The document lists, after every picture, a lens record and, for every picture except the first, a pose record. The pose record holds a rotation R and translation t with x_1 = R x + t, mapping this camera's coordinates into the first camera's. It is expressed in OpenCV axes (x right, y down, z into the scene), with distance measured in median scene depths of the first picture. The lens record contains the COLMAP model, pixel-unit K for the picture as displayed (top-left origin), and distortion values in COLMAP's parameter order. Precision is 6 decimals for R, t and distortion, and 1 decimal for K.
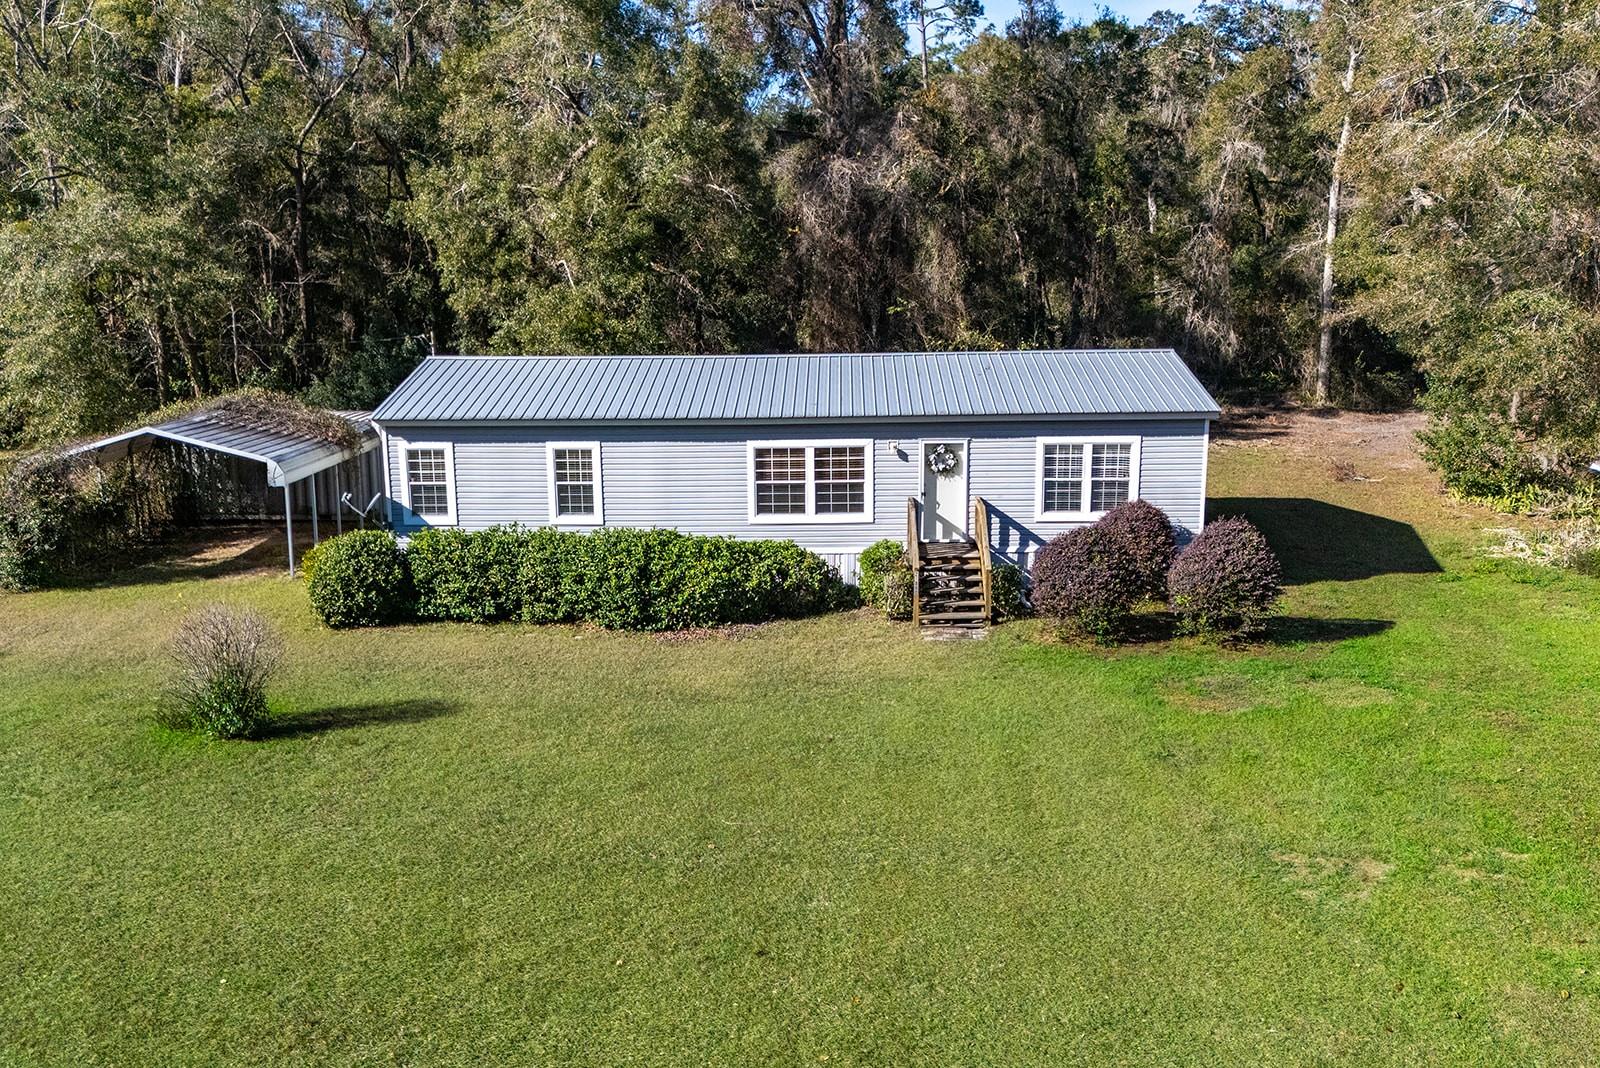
lens RADIAL K [[1271.3, 0, 787.5], [0, 1271.3, 536.0], [0, 0, 1]] dist [0.029835, -0.000603]
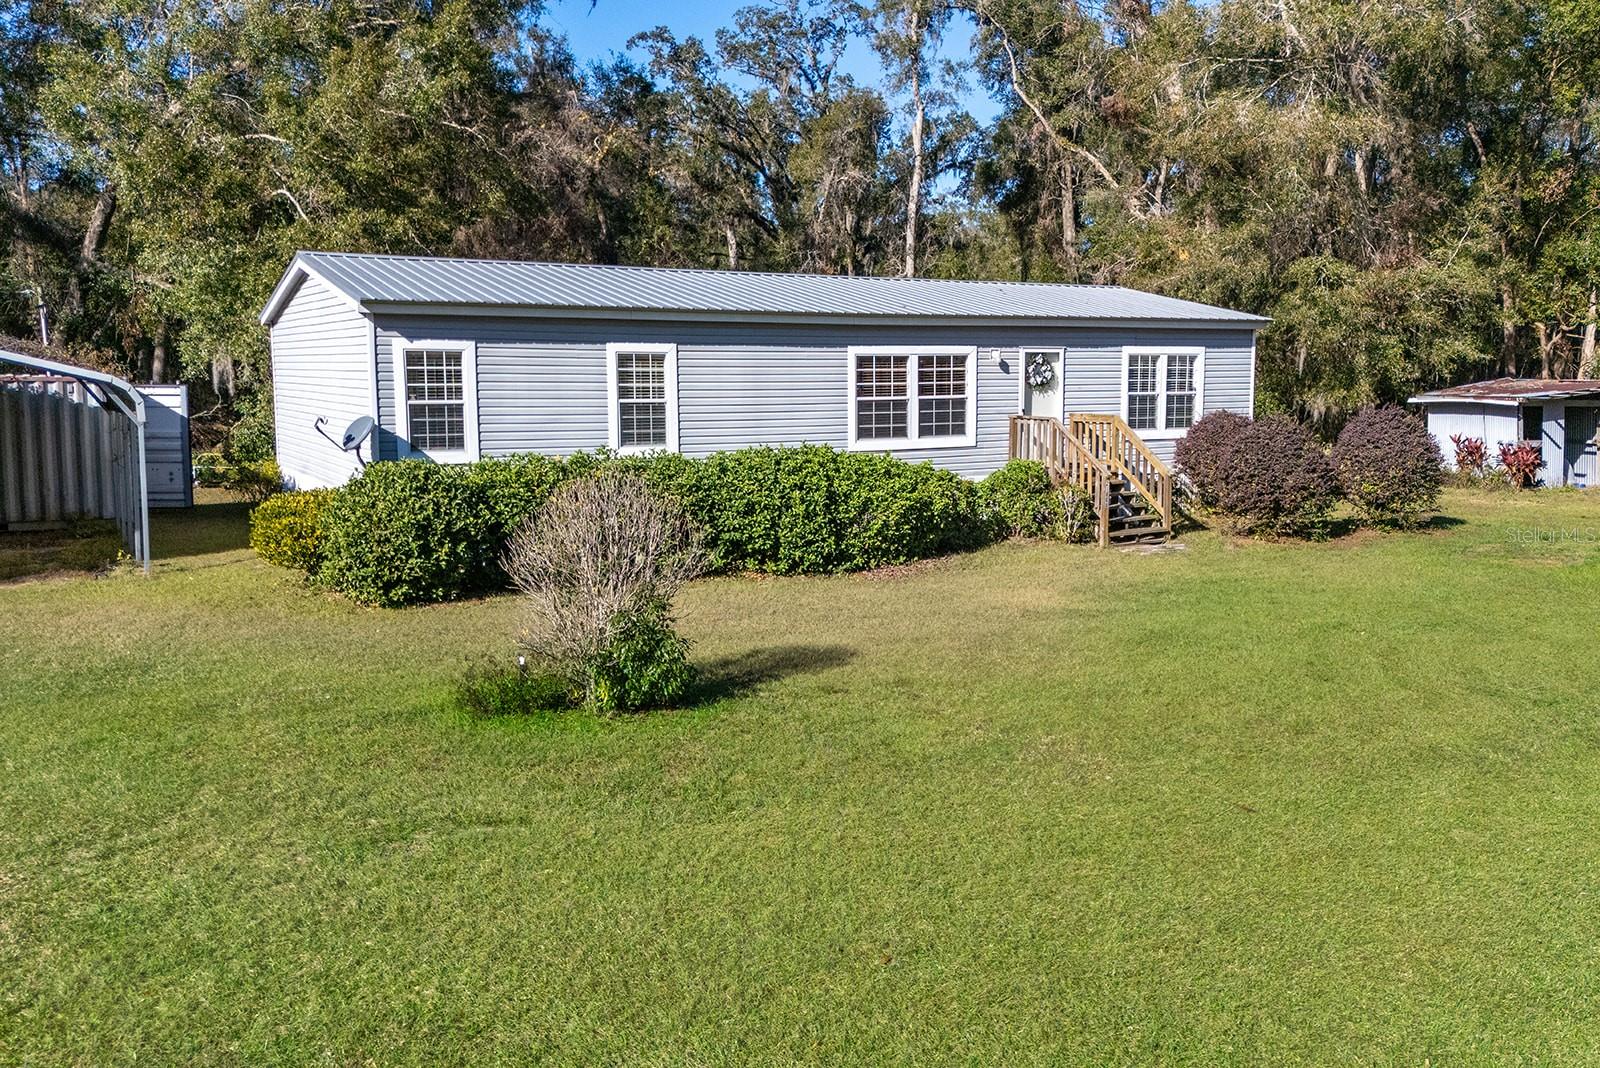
lens RADIAL K [[1271.3, 0, 805.5], [0, 1271.3, 534.4], [0, 0, 1]] dist [0.029835, -0.000603]
pose [[0.859332, -0.052827, 0.508682, -0.467973], [0.094495, 0.993926, -0.056414, 0.085496], [-0.502612, 0.096546, 0.859104, 0.337918]]
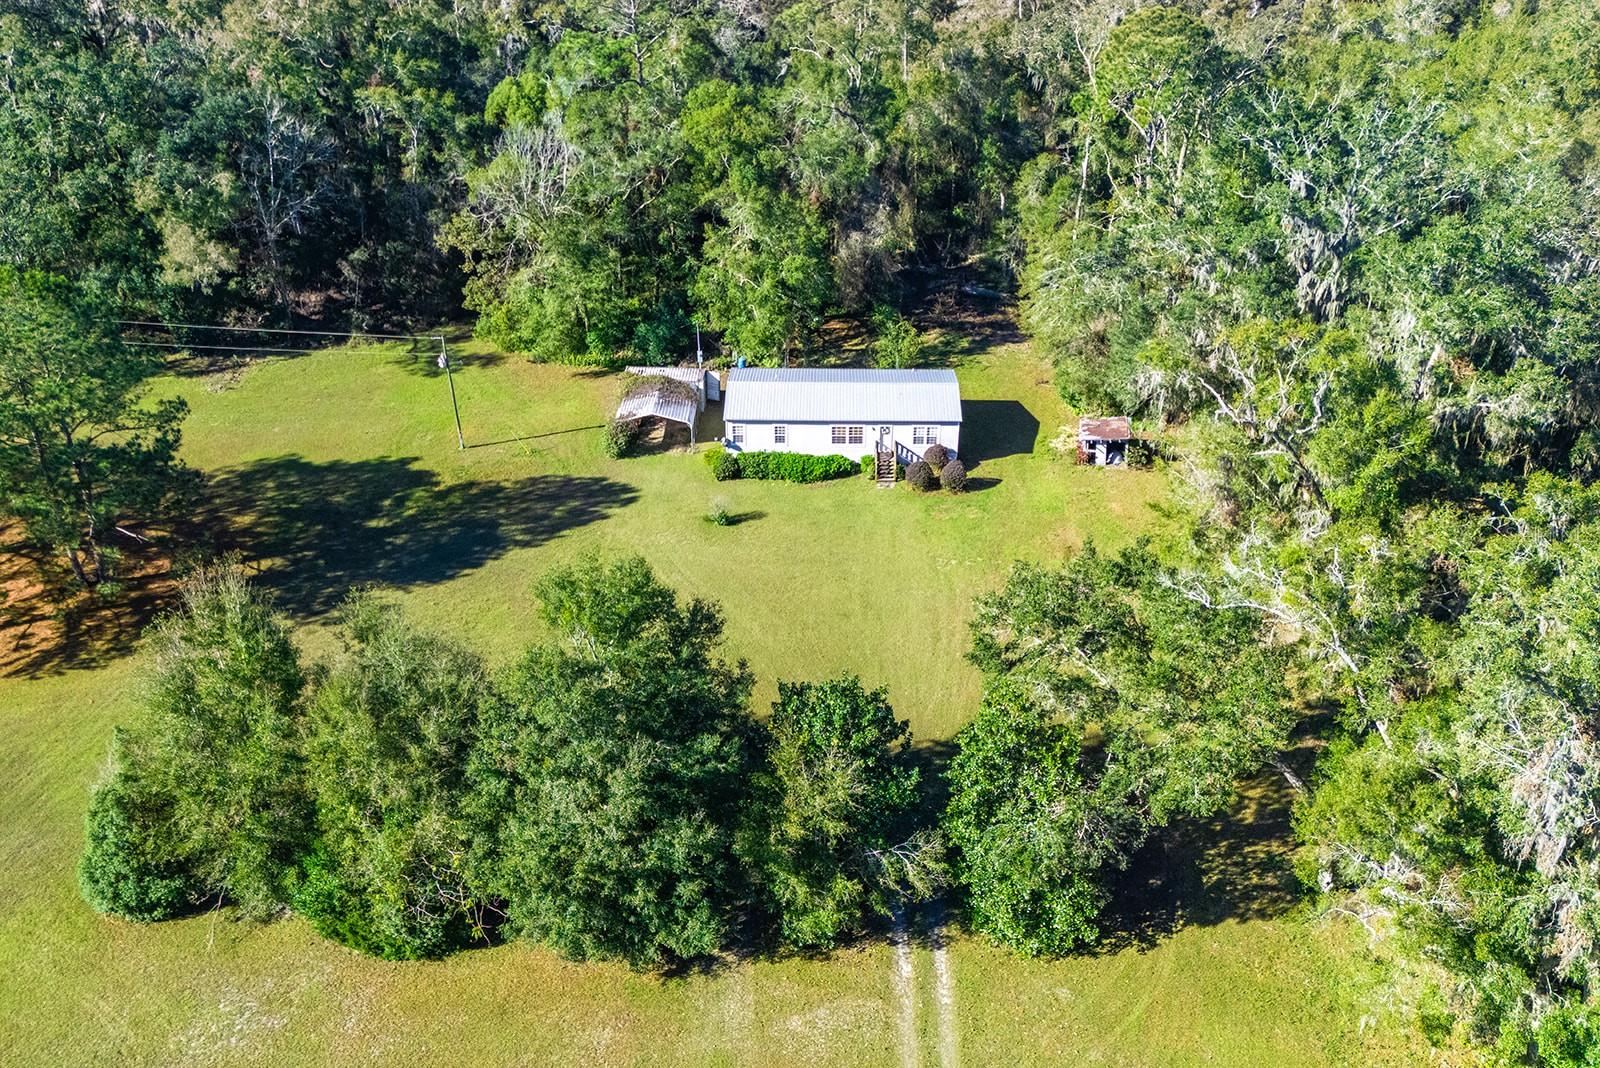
lens RADIAL K [[1075.6, 0, 800.4], [0, 1075.6, 535.1], [0, 0, 1]] dist [0.057349, -0.000672]
pose [[0.999889, 0.002645, 0.014651, -0.155508], [-0.008019, 0.924809, 0.380348, -0.924218], [-0.012543, -0.380423, 0.924727, -1.864862]]
